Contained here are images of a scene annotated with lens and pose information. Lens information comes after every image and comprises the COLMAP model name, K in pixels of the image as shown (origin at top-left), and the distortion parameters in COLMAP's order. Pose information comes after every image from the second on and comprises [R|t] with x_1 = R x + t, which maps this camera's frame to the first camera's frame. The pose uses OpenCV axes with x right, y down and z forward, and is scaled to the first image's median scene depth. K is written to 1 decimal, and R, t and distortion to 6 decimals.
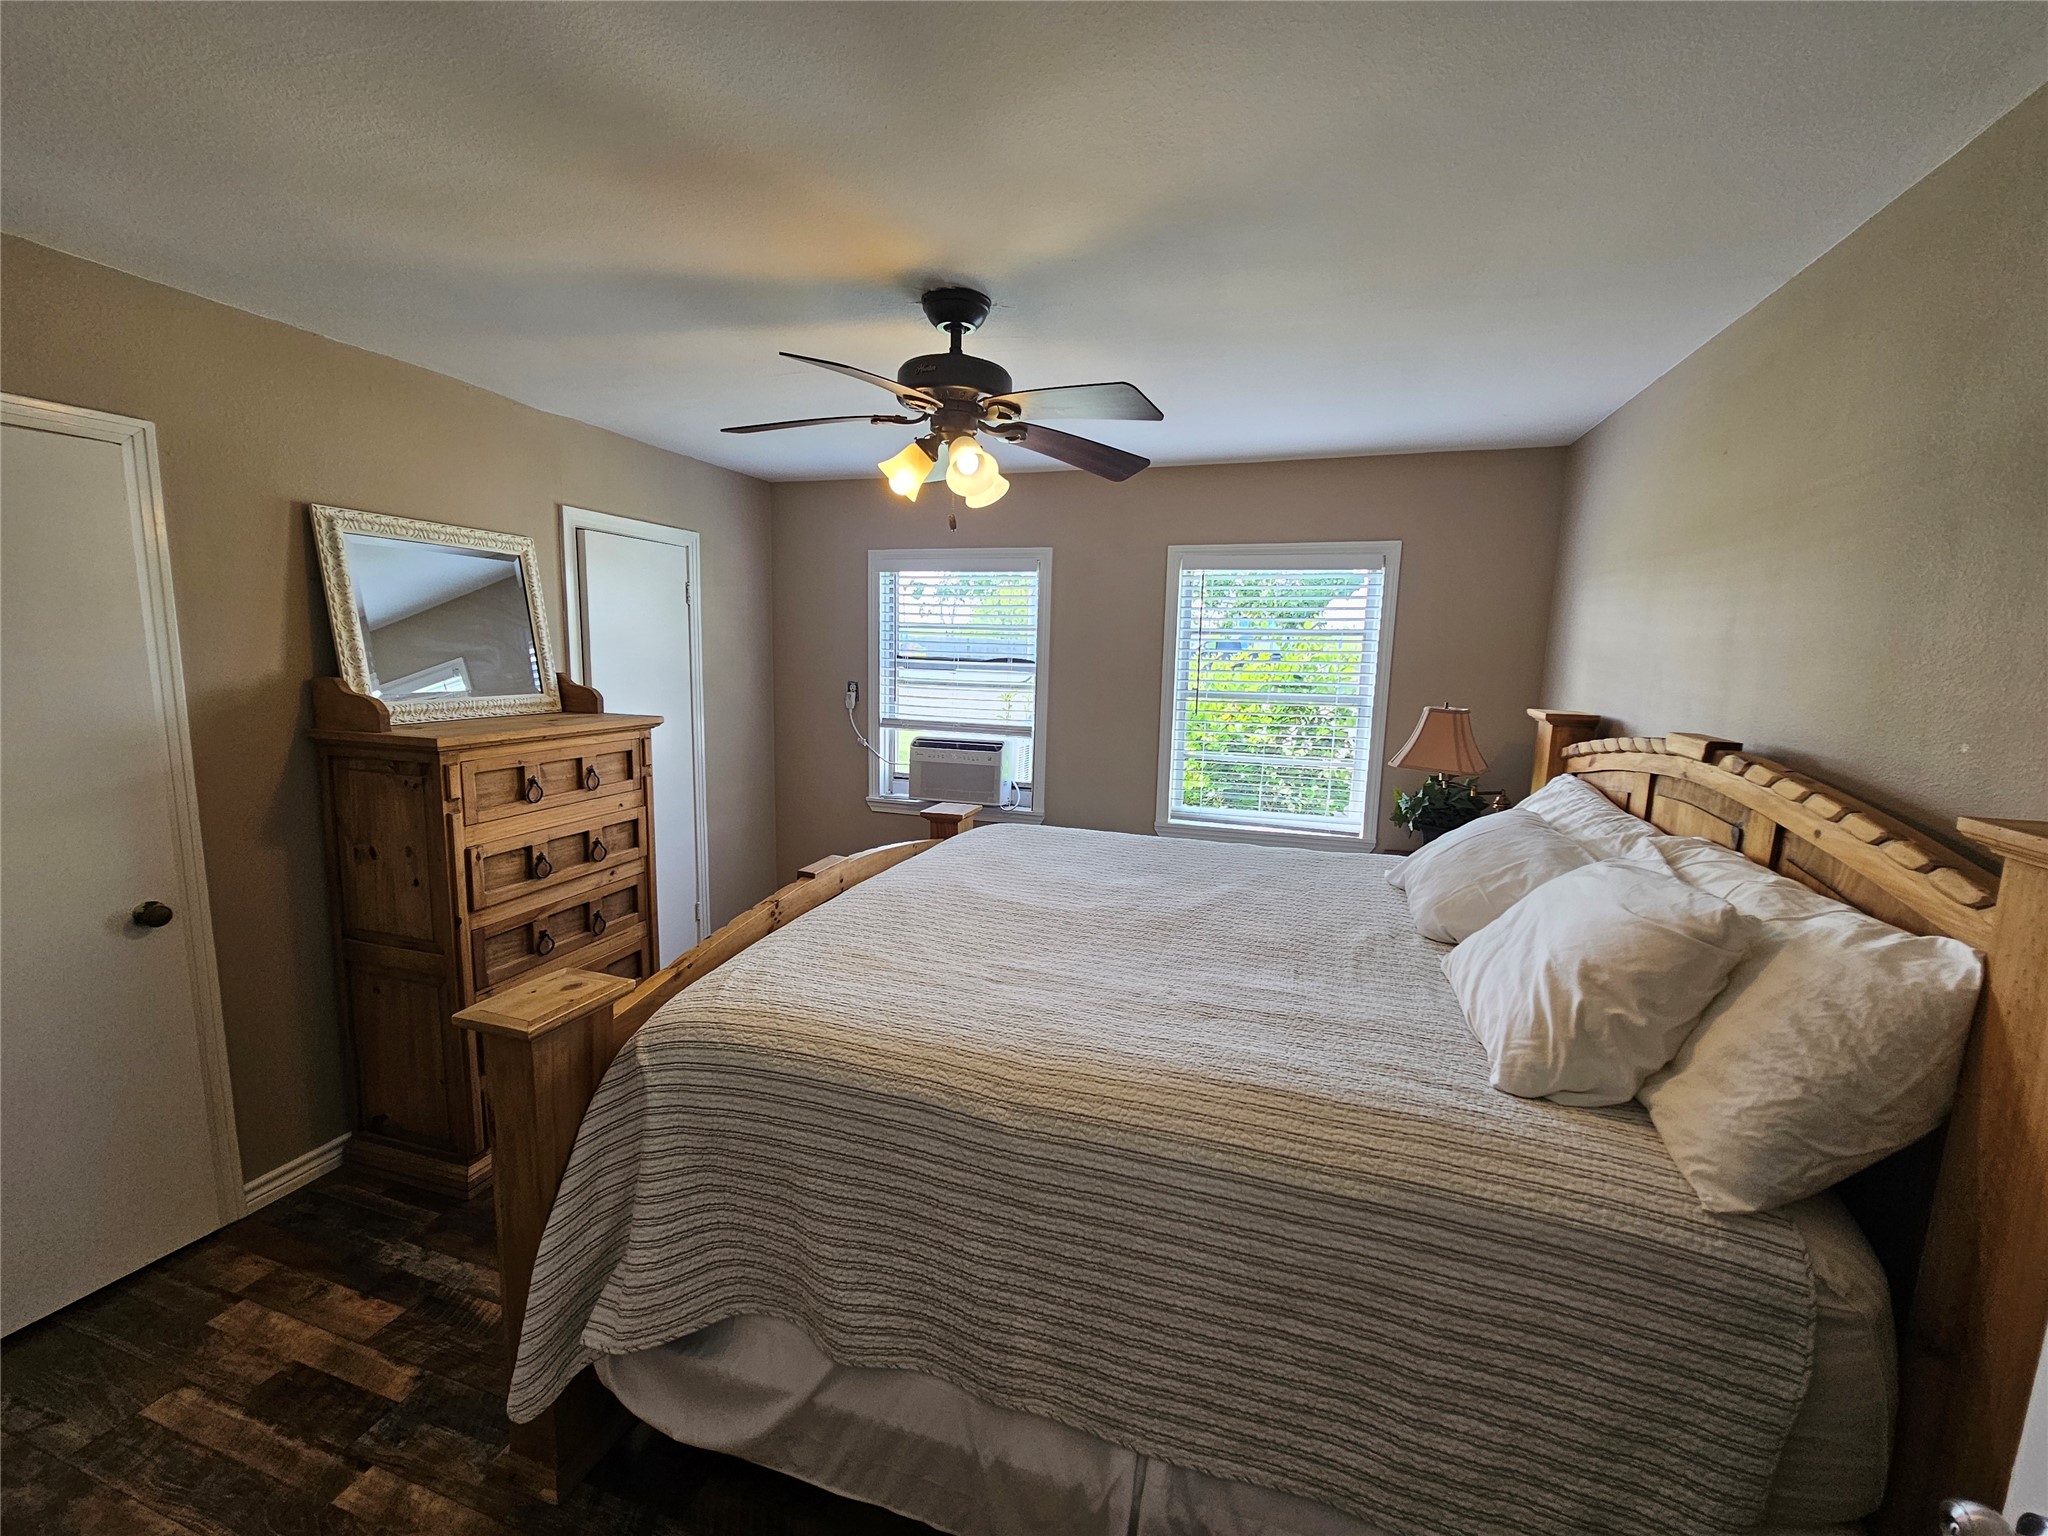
lens RADIAL K [[813.9, 0, 1023.5], [0, 813.9, 765.7], [0, 0, 1]] dist [-0.021472, 0.003156]
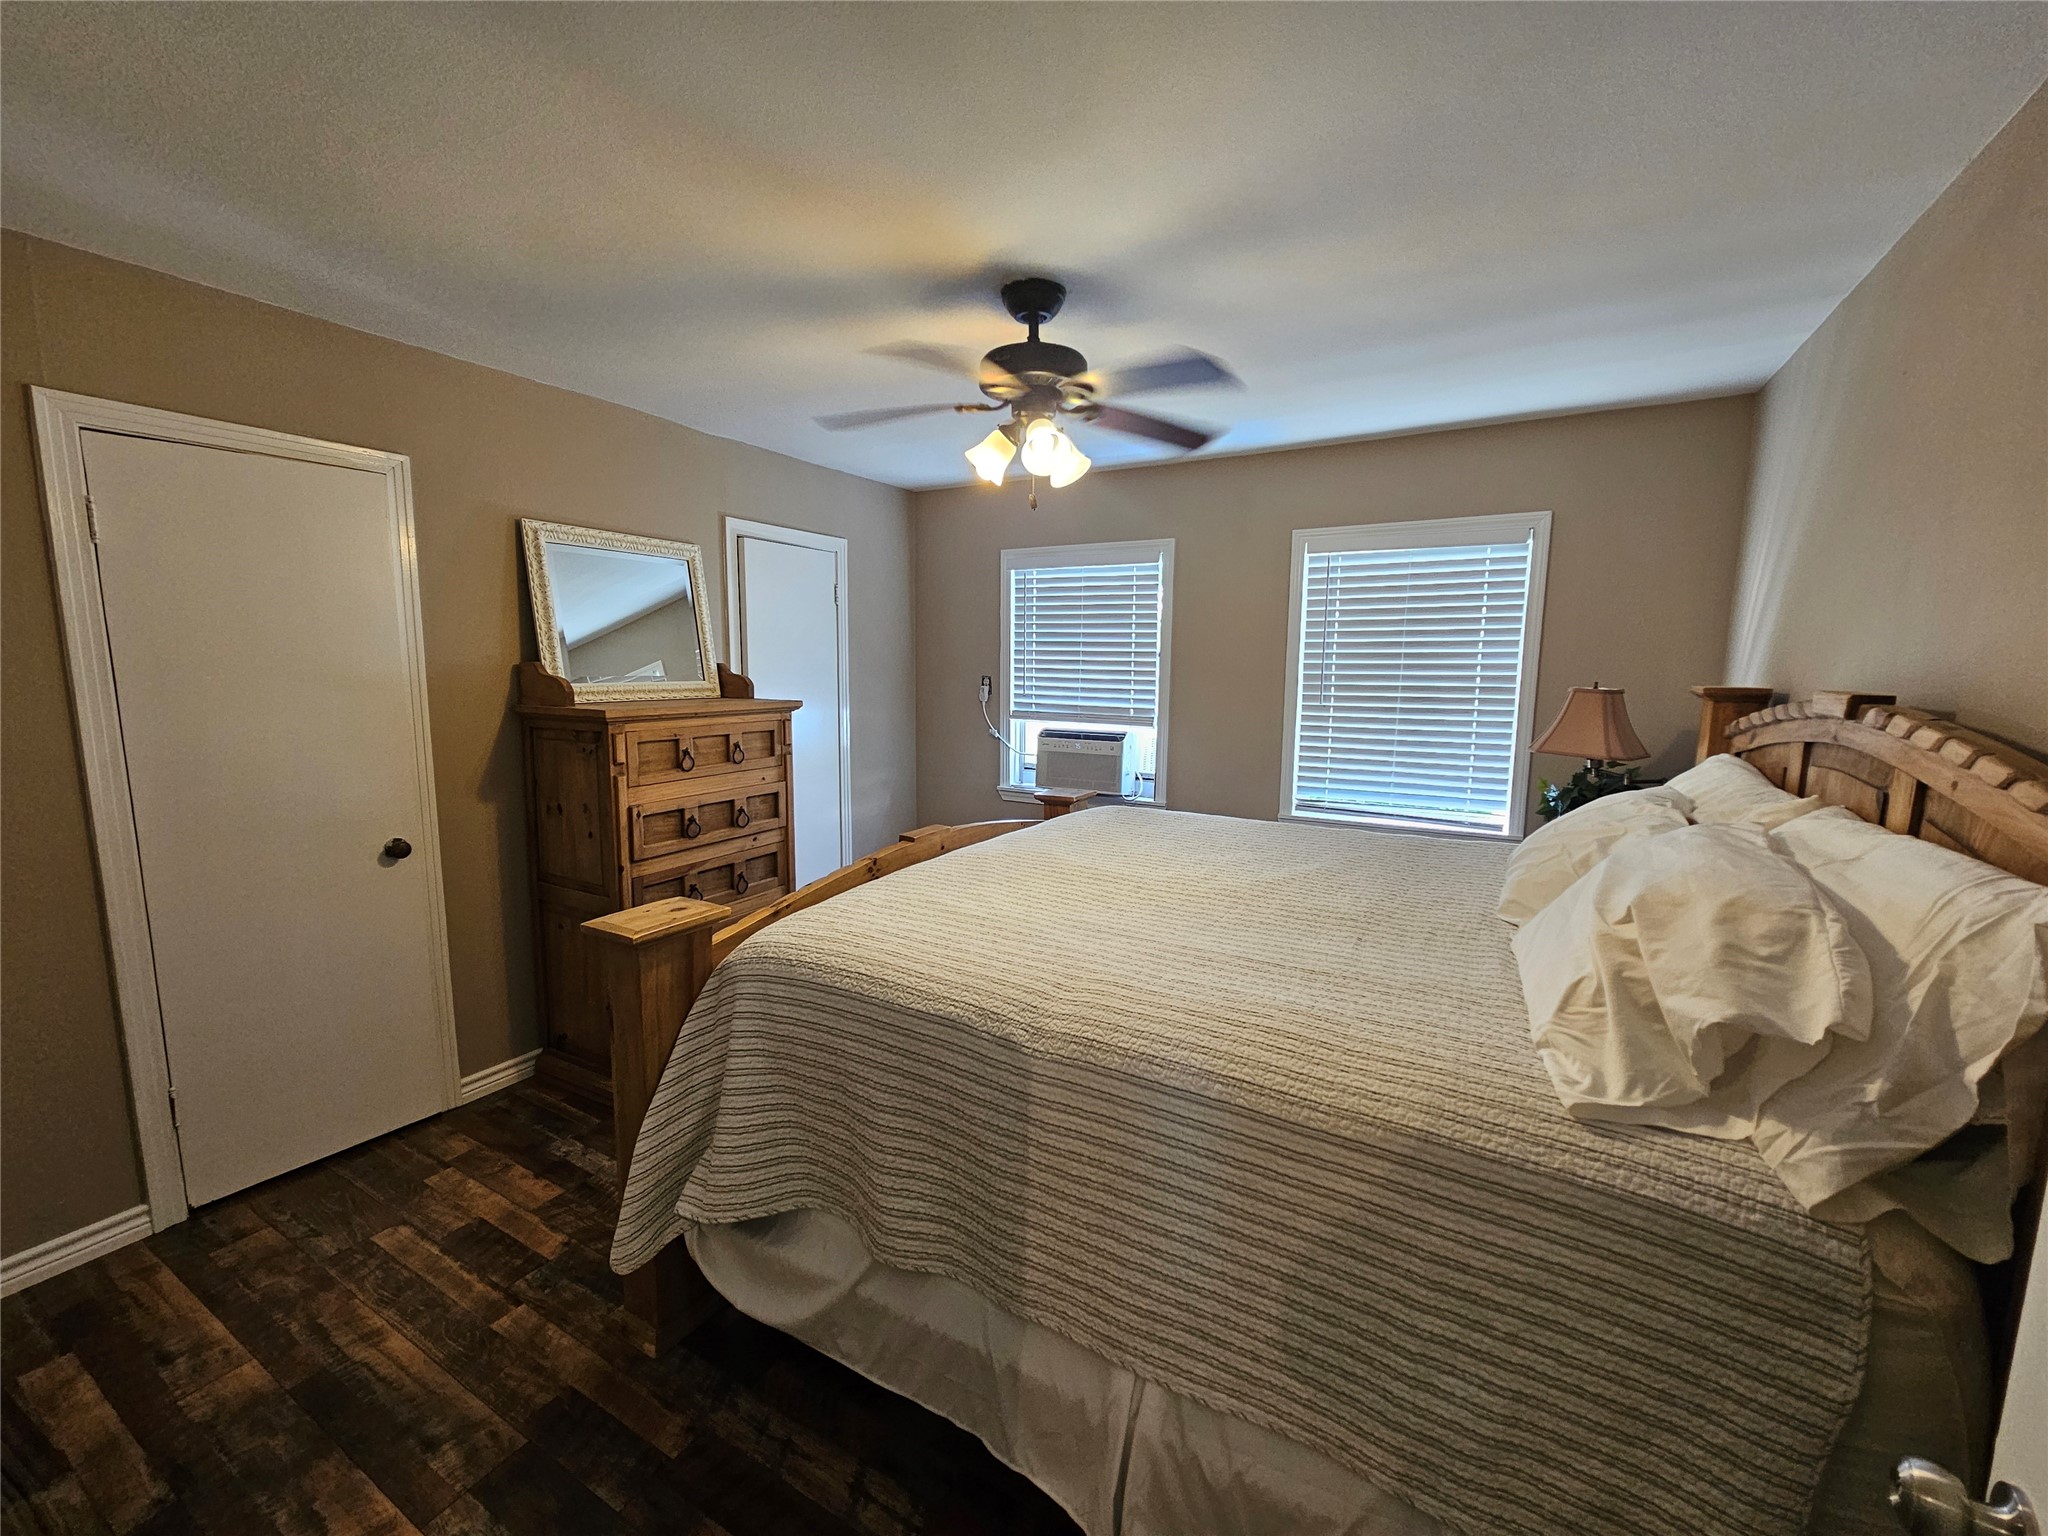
lens RADIAL K [[813.9, 0, 1021.1], [0, 813.9, 765.0], [0, 0, 1]] dist [-0.021472, 0.003156]
pose [[0.977266, 0.012052, -0.211672, 0.170674], [-0.015708, 0.999755, -0.015597, 0.080525], [0.211432, 0.018567, 0.977216, -0.040514]]
